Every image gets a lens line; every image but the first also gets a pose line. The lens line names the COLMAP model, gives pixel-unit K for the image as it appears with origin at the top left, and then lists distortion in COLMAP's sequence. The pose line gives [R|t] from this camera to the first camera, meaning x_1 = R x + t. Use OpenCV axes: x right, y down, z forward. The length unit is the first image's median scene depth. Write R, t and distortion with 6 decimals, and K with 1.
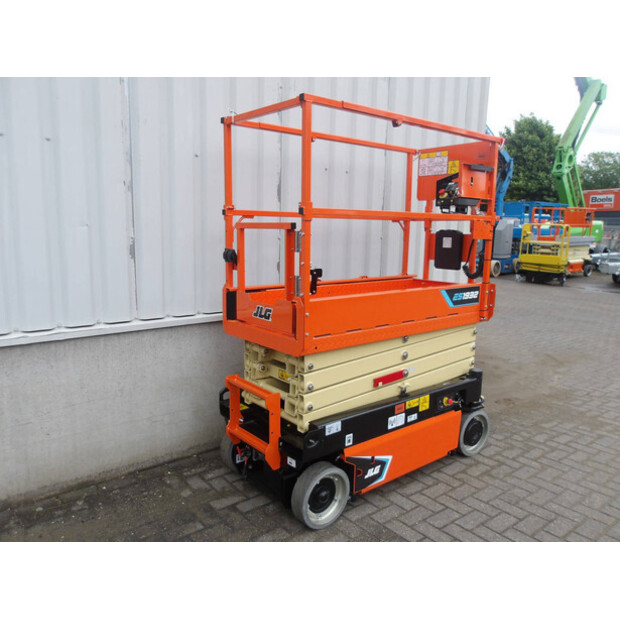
lens RADIAL K [[505.3, 0, 308.6], [0, 505.3, 309.8], [0, 0, 1]] dist [0.002961, 0.002636]
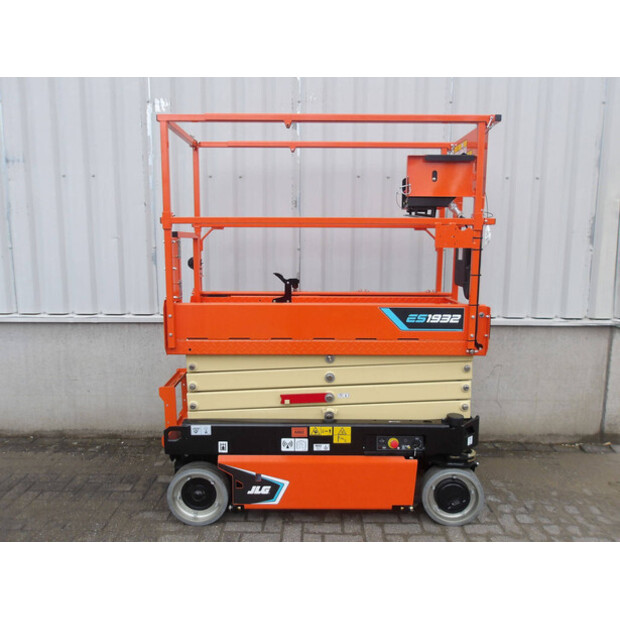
lens RADIAL K [[505.3, 0, 312.7], [0, 505.3, 310.2], [0, 0, 1]] dist [0.002961, 0.002636]
pose [[0.773866, 0.073205, -0.629105, 0.760461], [-0.094478, 0.995527, -0.000375, -0.025815], [0.626263, 0.059726, 0.777320, 0.294388]]
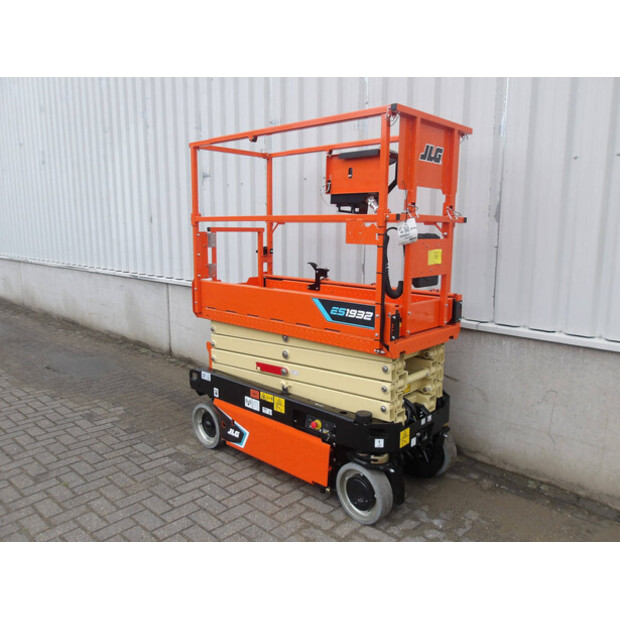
lens RADIAL K [[505.3, 0, 312.4], [0, 505.3, 311.4], [0, 0, 1]] dist [0.002961, 0.002636]
pose [[0.140280, 0.146886, -0.979156, 1.255586], [-0.167061, 0.978267, 0.122819, -0.137541], [0.975916, 0.146350, 0.161770, 0.922803]]
